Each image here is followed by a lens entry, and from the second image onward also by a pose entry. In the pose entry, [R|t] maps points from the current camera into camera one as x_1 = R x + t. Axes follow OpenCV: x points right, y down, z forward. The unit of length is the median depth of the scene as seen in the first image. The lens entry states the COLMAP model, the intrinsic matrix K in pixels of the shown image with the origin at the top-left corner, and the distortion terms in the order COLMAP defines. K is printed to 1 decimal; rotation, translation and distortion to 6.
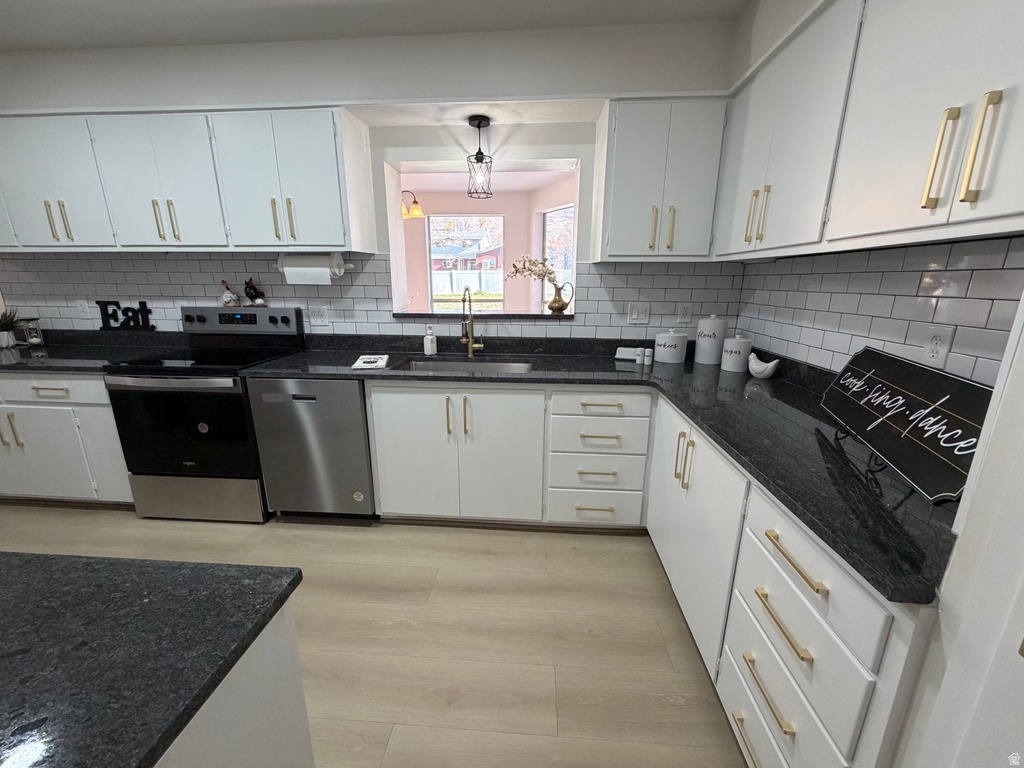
lens RADIAL K [[412.3, 0, 513.2], [0, 412.3, 385.7], [0, 0, 1]] dist [-0.002513, -0.000140]
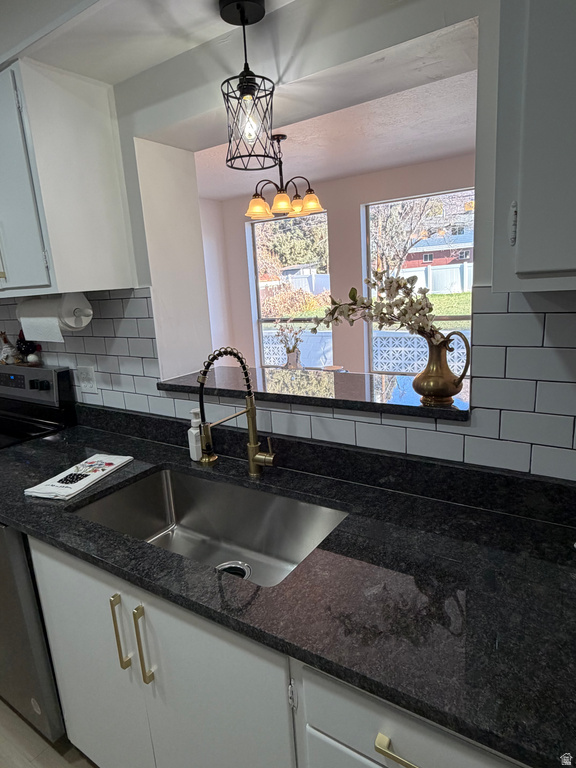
lens RADIAL K [[462.1, 0, 287.3], [0, 462.1, 386.0], [0, 0, 1]] dist [-0.022413, 0.000061]
pose [[0.865314, 0.052133, -0.498512, 0.214205], [-0.060577, 0.998163, -0.000763, -0.183623], [0.497556, 0.030858, 0.866883, 0.511474]]
